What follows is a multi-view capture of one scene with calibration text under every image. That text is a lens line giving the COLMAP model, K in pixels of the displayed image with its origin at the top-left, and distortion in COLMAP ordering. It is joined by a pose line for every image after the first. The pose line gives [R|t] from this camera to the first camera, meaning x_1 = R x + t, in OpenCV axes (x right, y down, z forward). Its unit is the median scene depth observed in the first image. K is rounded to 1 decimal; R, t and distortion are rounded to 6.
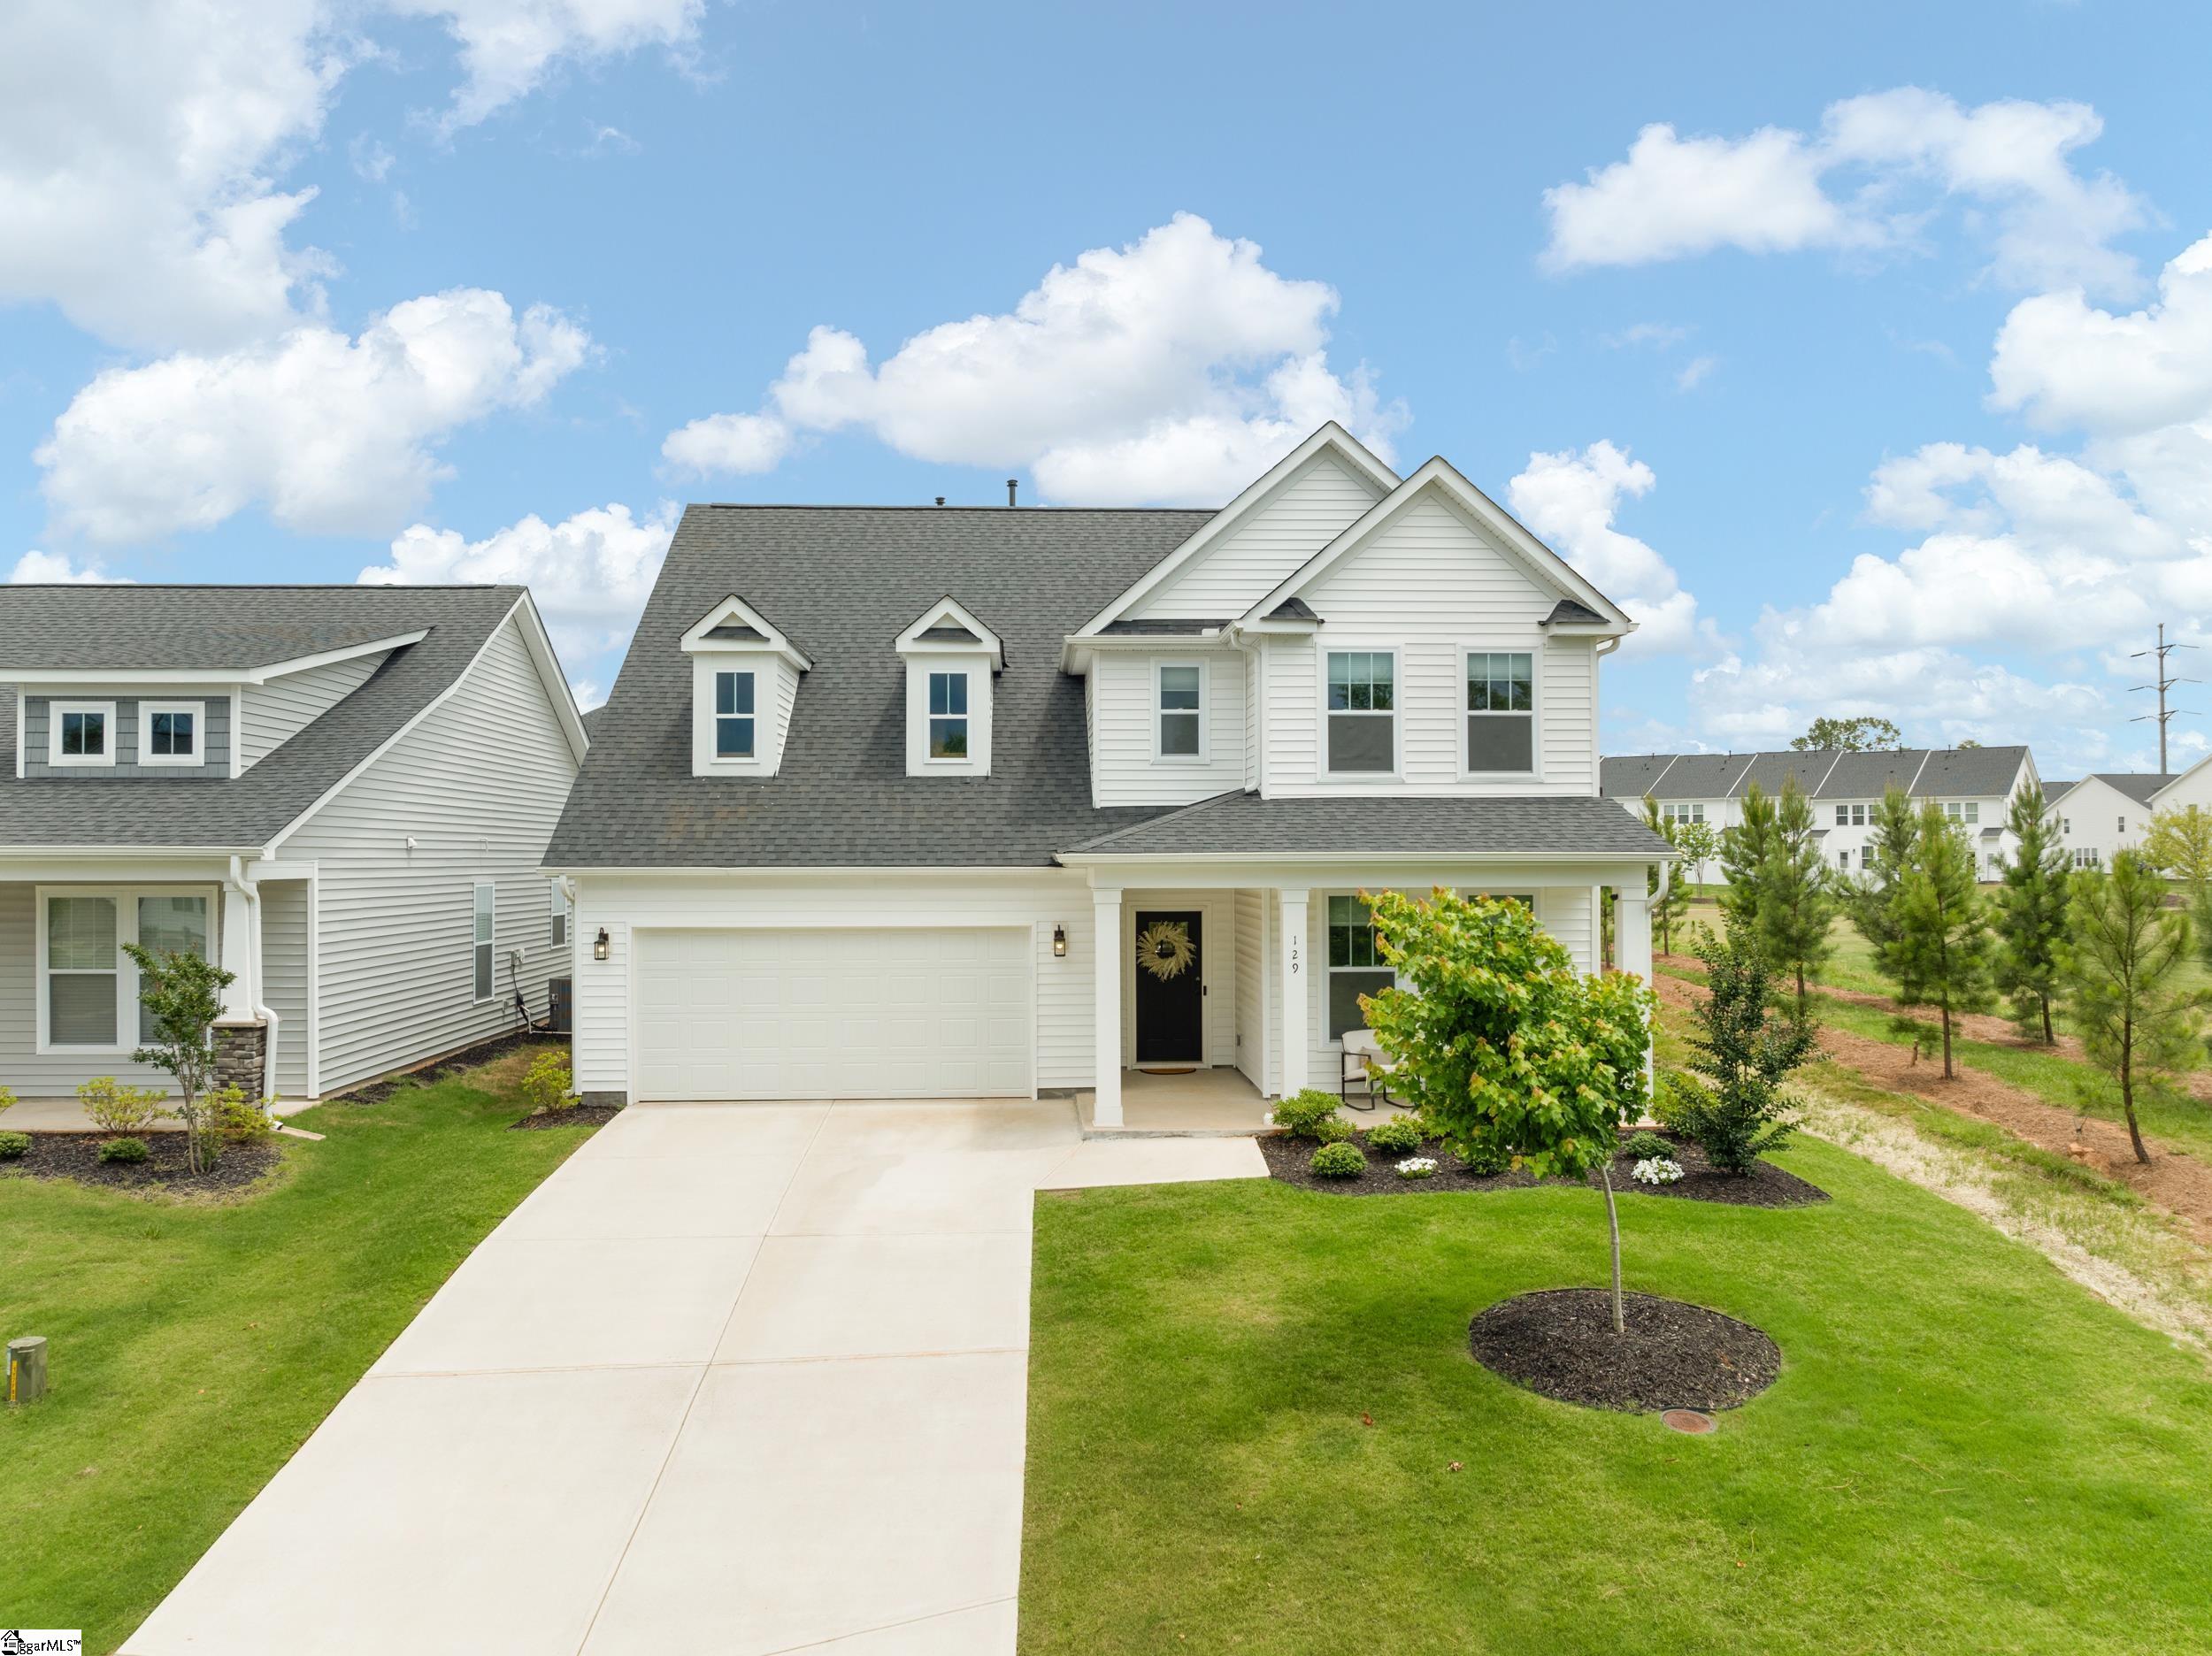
lens RADIAL K [[1582.1, 0, 1111.4], [0, 1582.1, 837.9], [0, 0, 1]] dist [-0.037228, -0.001817]
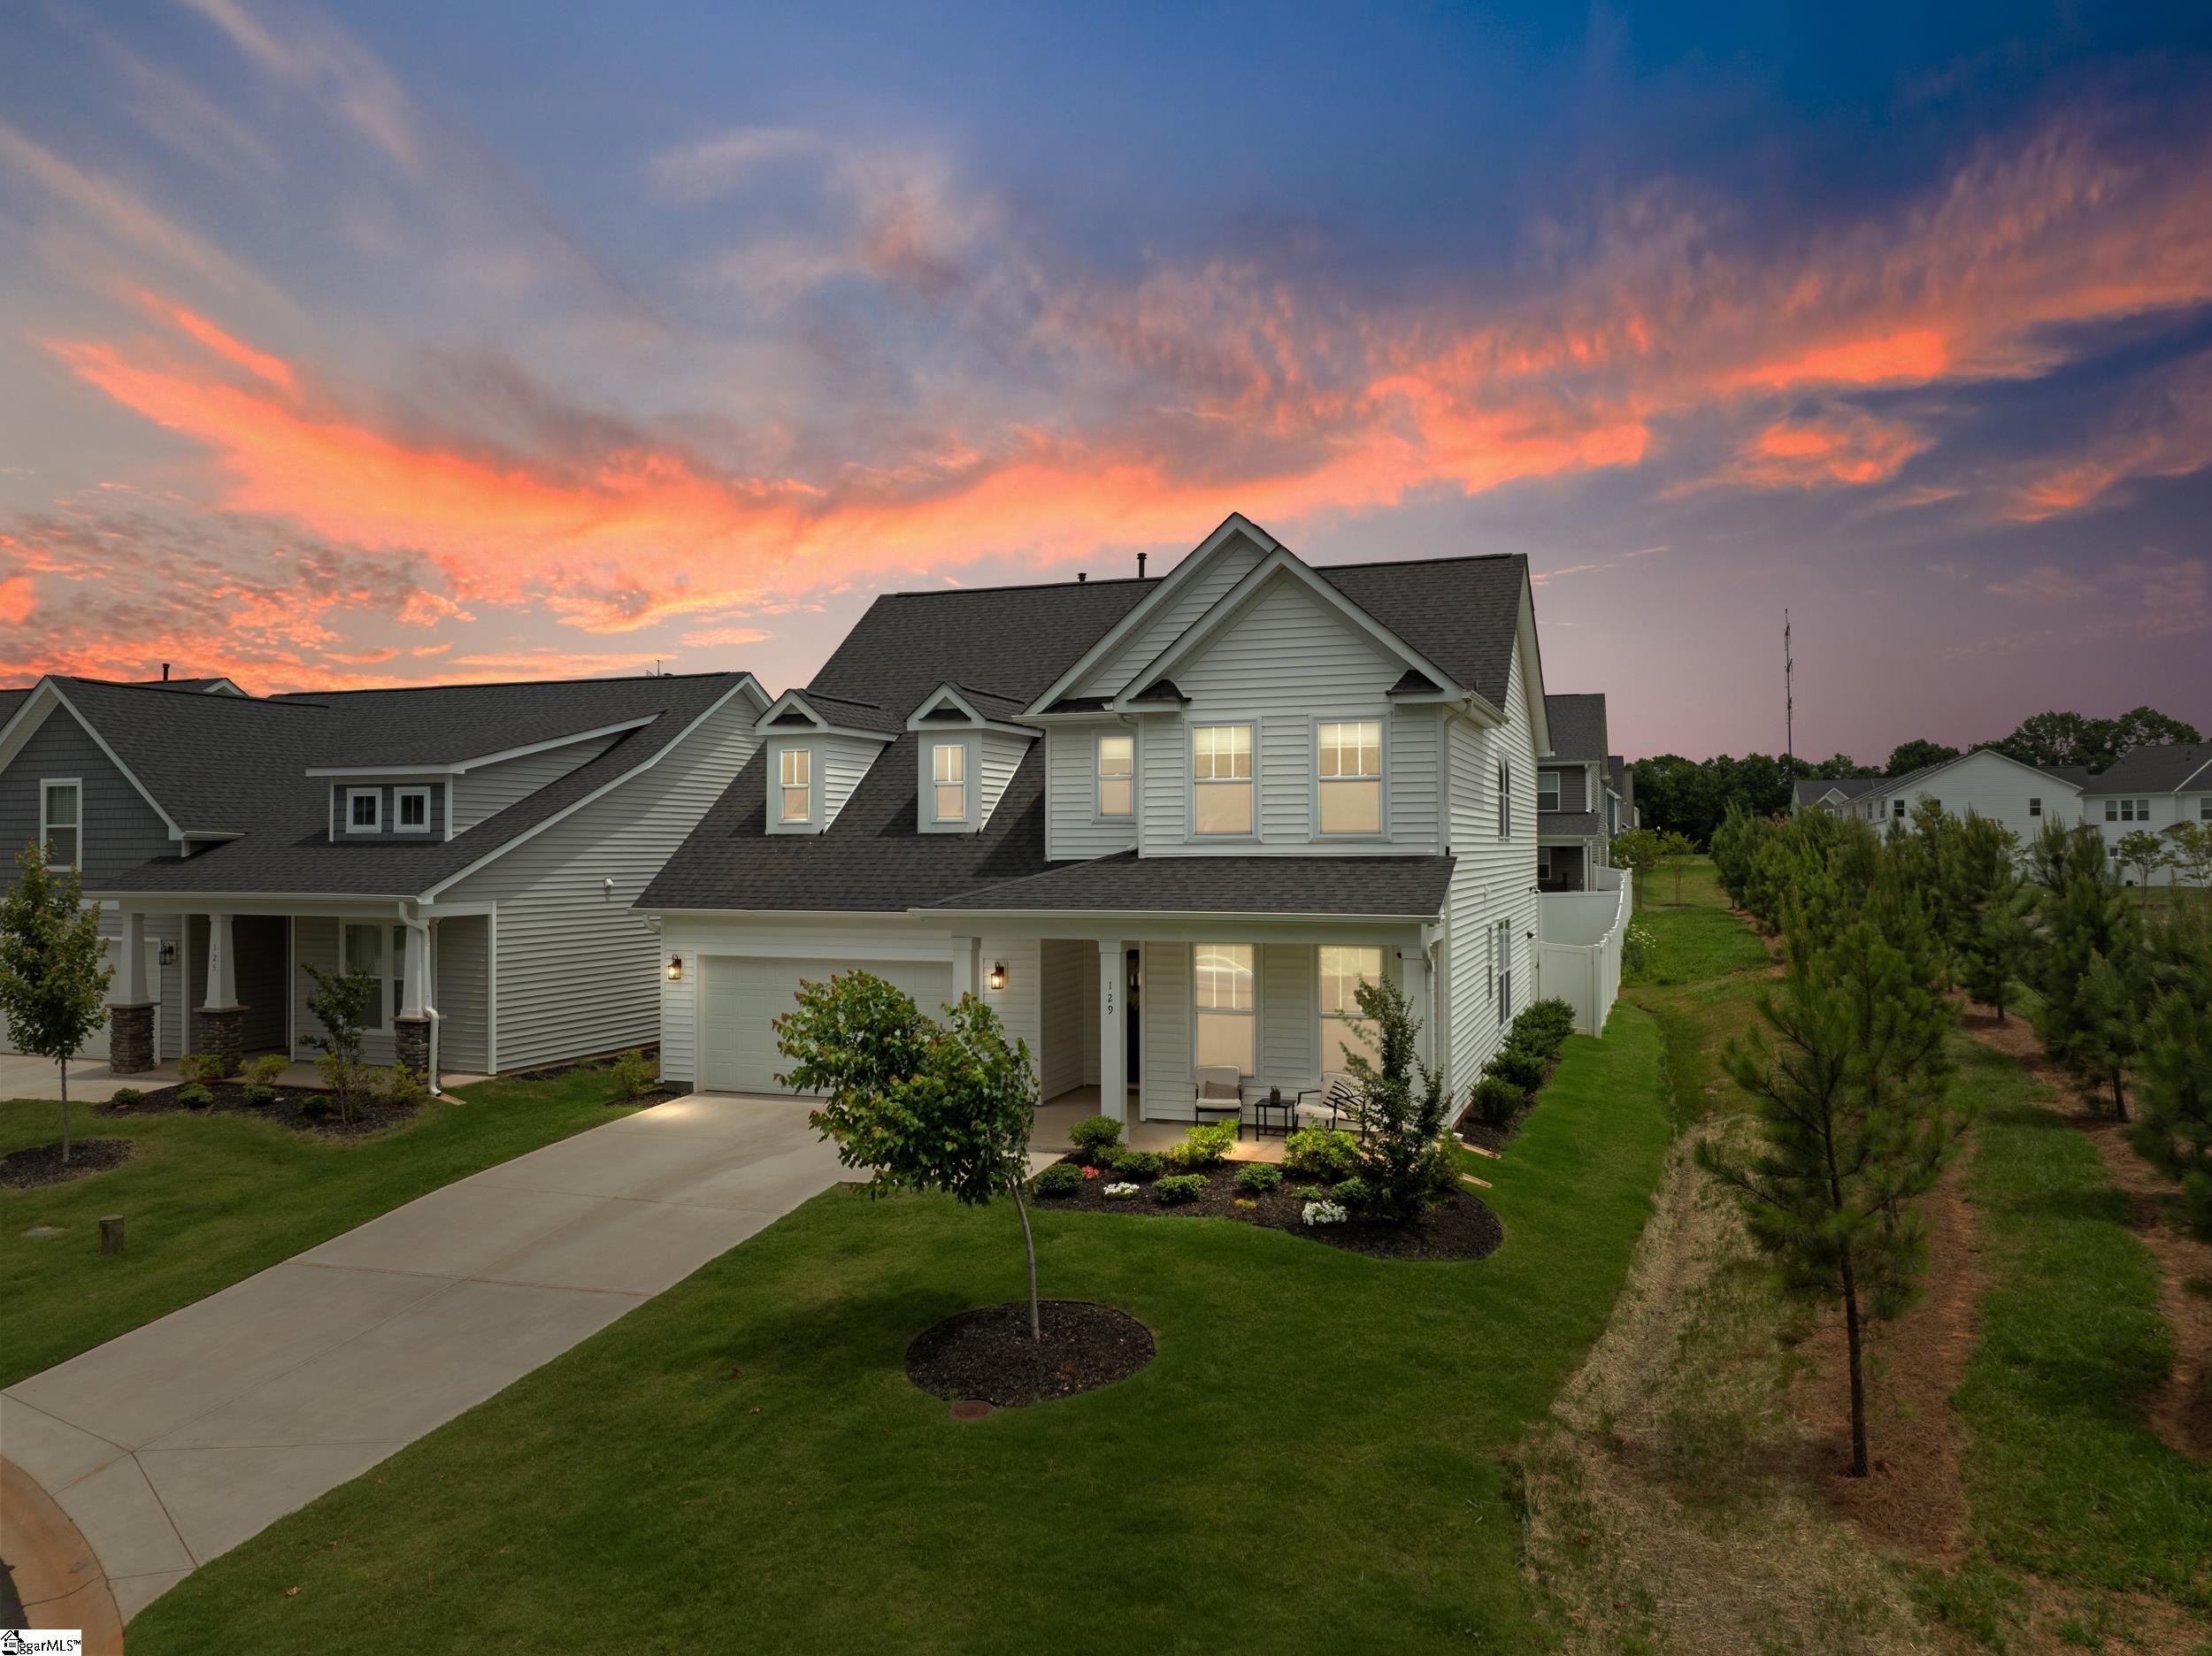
lens RADIAL K [[1573.0, 0, 1114.8], [0, 1573.0, 820.2], [0, 0, 1]] dist [-0.036229, -0.006603]
pose [[0.920986, -0.006721, -0.389539, 0.518401], [0.004150, 0.999964, -0.007440, -0.043397], [0.389575, 0.005235, 0.920980, -0.048485]]
